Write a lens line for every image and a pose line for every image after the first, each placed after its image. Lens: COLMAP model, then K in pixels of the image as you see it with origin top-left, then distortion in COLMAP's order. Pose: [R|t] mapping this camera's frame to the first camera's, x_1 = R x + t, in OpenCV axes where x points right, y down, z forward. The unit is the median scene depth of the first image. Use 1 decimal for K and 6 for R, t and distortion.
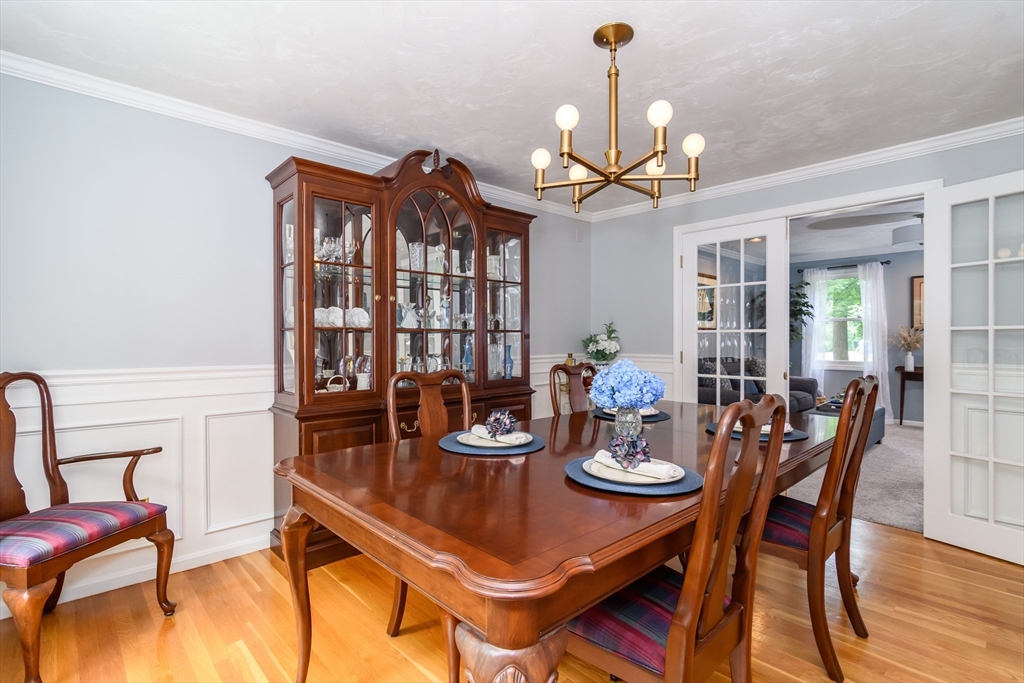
lens RADIAL K [[491.4, 0, 512.0], [0, 491.4, 341.5], [0, 0, 1]] dist [-0.000233, 0.000012]
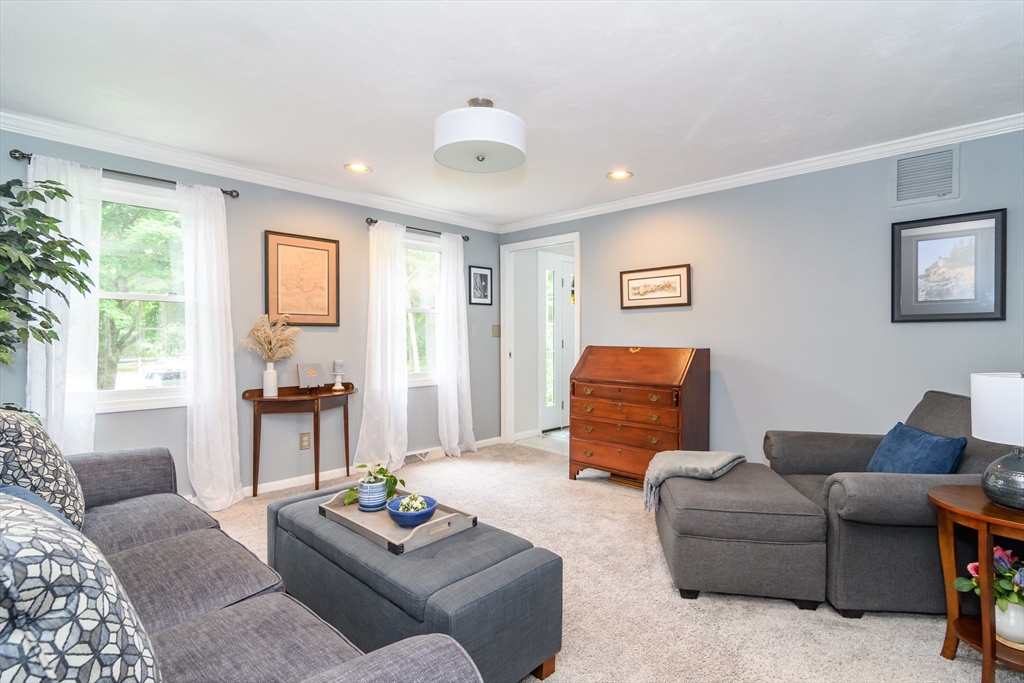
lens RADIAL K [[491.4, 0, 512.0], [0, 491.4, 341.5], [0, 0, 1]] dist [-0.000233, 0.000012]
pose [[-0.064123, -0.008838, 0.997903, 0.221952], [0.005101, 0.999945, 0.009184, -0.007625], [-0.997929, 0.005679, -0.064074, 0.743214]]
